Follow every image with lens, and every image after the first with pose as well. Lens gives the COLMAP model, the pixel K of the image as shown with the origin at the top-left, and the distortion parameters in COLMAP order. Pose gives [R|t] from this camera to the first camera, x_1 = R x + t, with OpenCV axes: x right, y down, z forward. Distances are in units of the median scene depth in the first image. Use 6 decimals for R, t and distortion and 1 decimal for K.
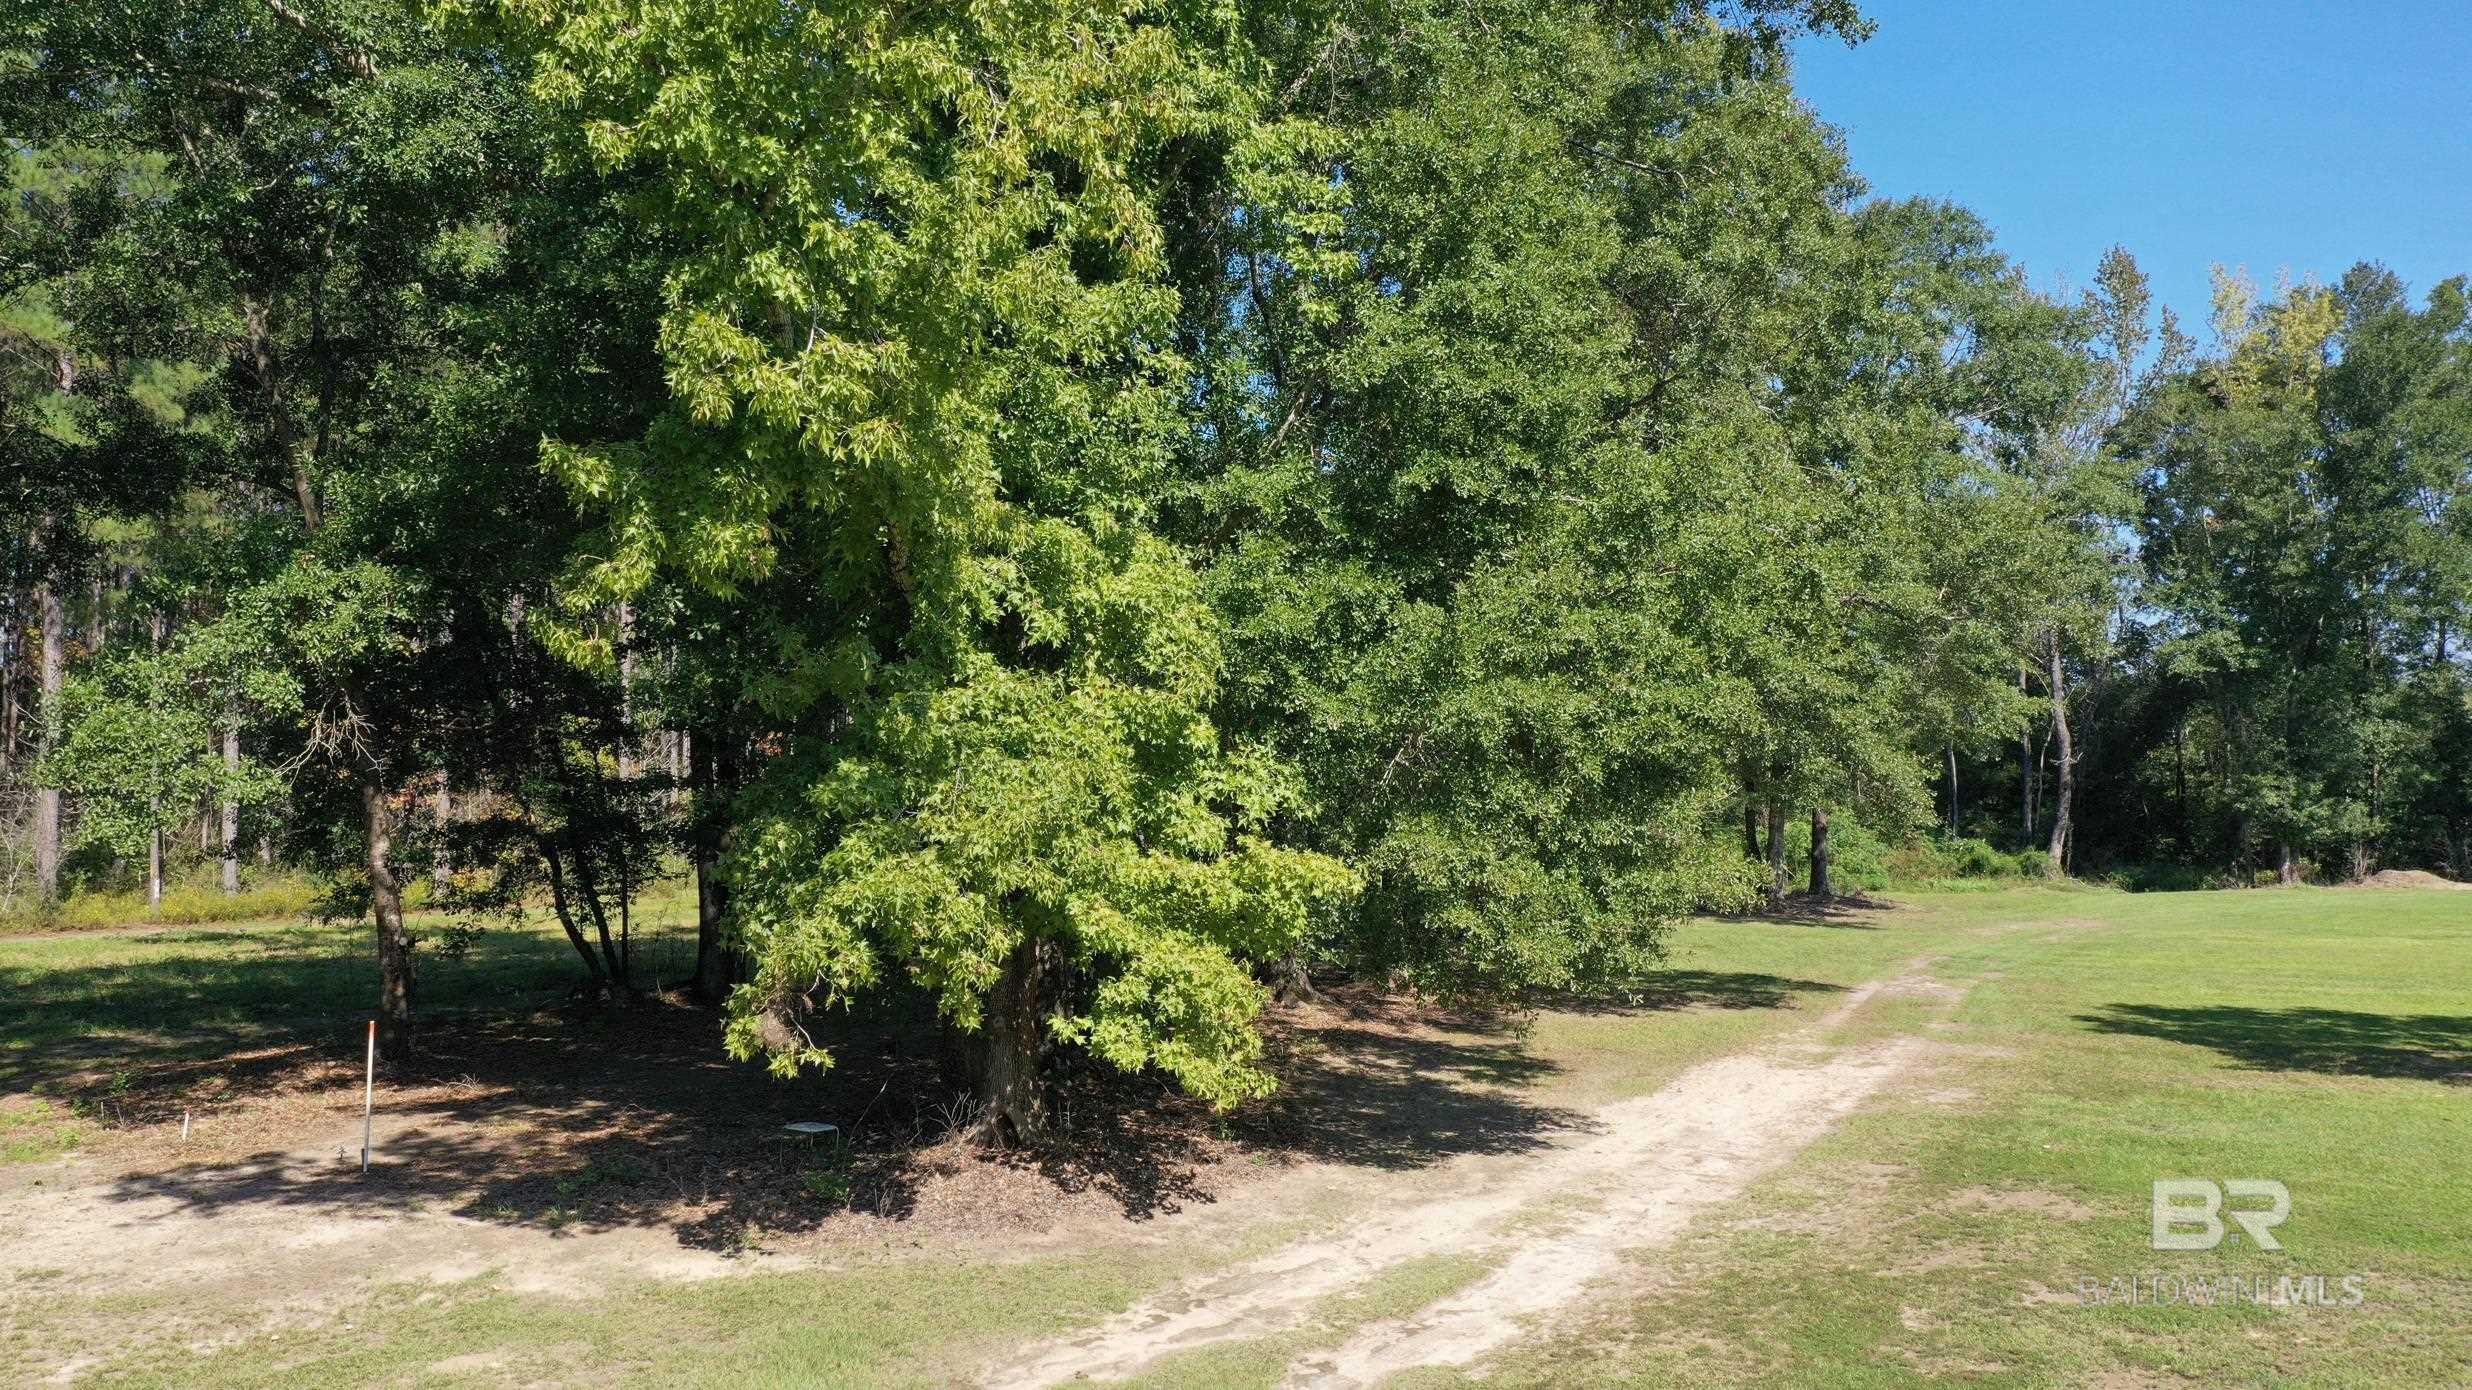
lens RADIAL K [[1998.7, 0, 1201.0], [0, 1998.7, 692.7], [0, 0, 1]] dist [0.005447, 0.002979]
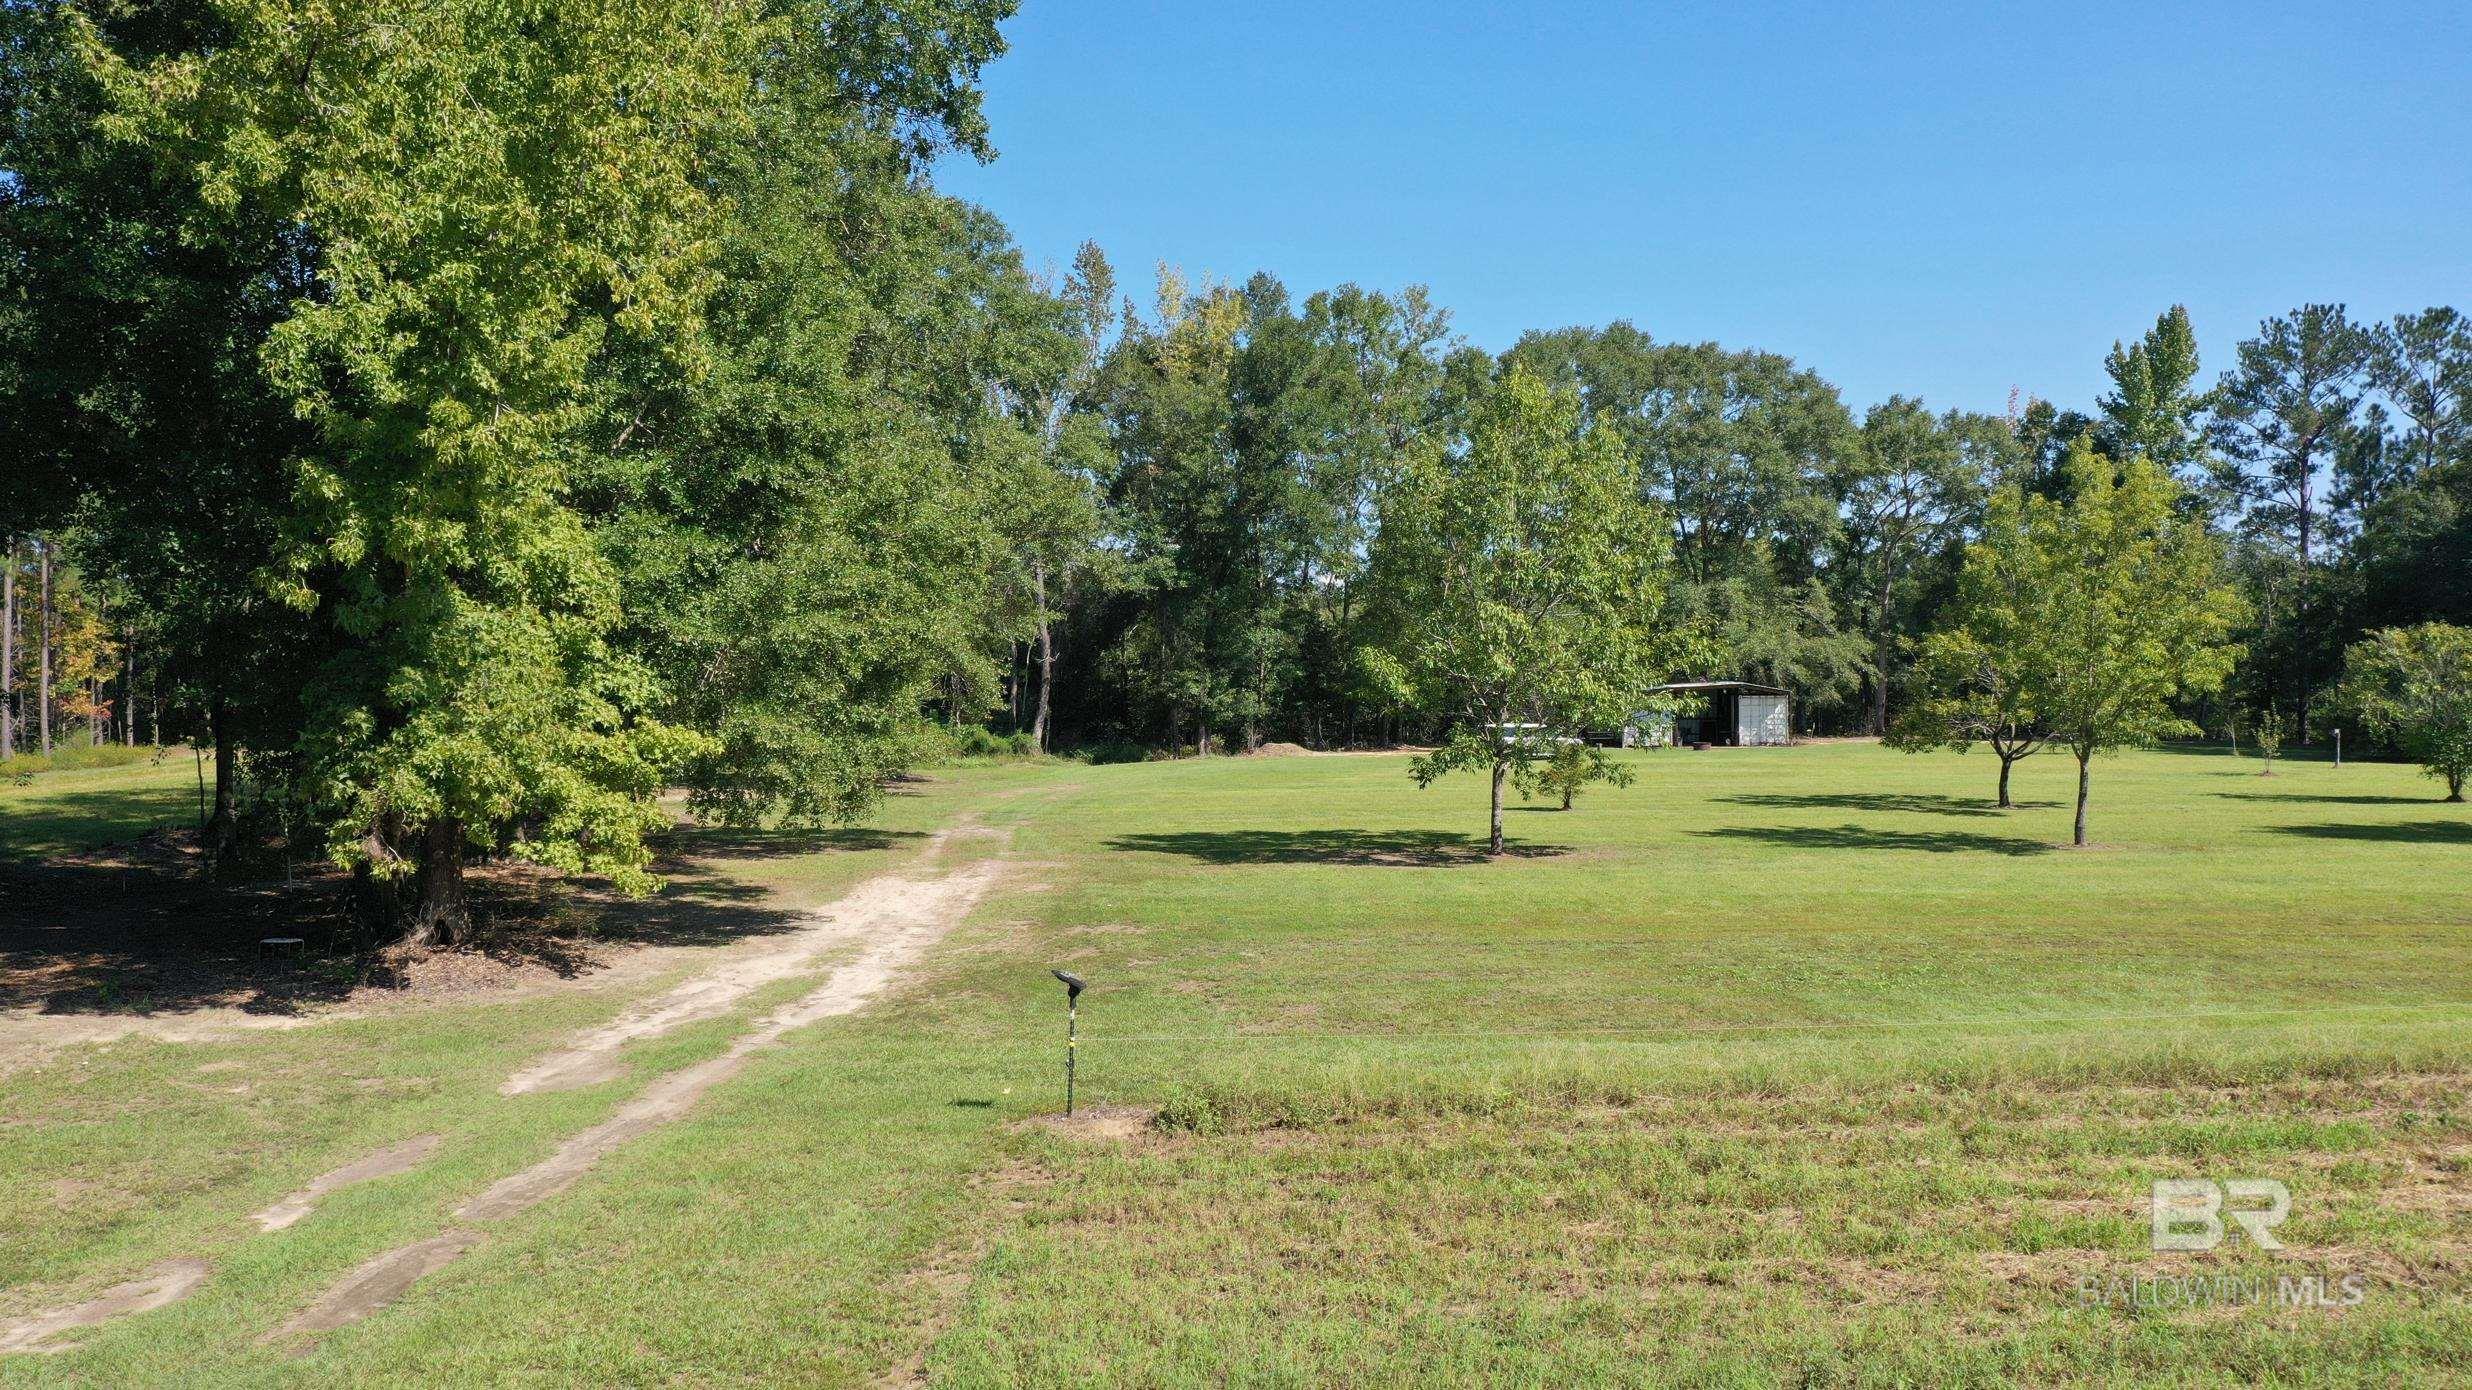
lens RADIAL K [[1998.7, 0, 1201.0], [0, 1998.7, 692.7], [0, 0, 1]] dist [0.005447, 0.002979]
pose [[0.874412, -0.006907, 0.485135, -0.191754], [-0.018505, 0.998696, 0.047573, -0.013860], [-0.484831, -0.050576, 0.873144, -0.281487]]
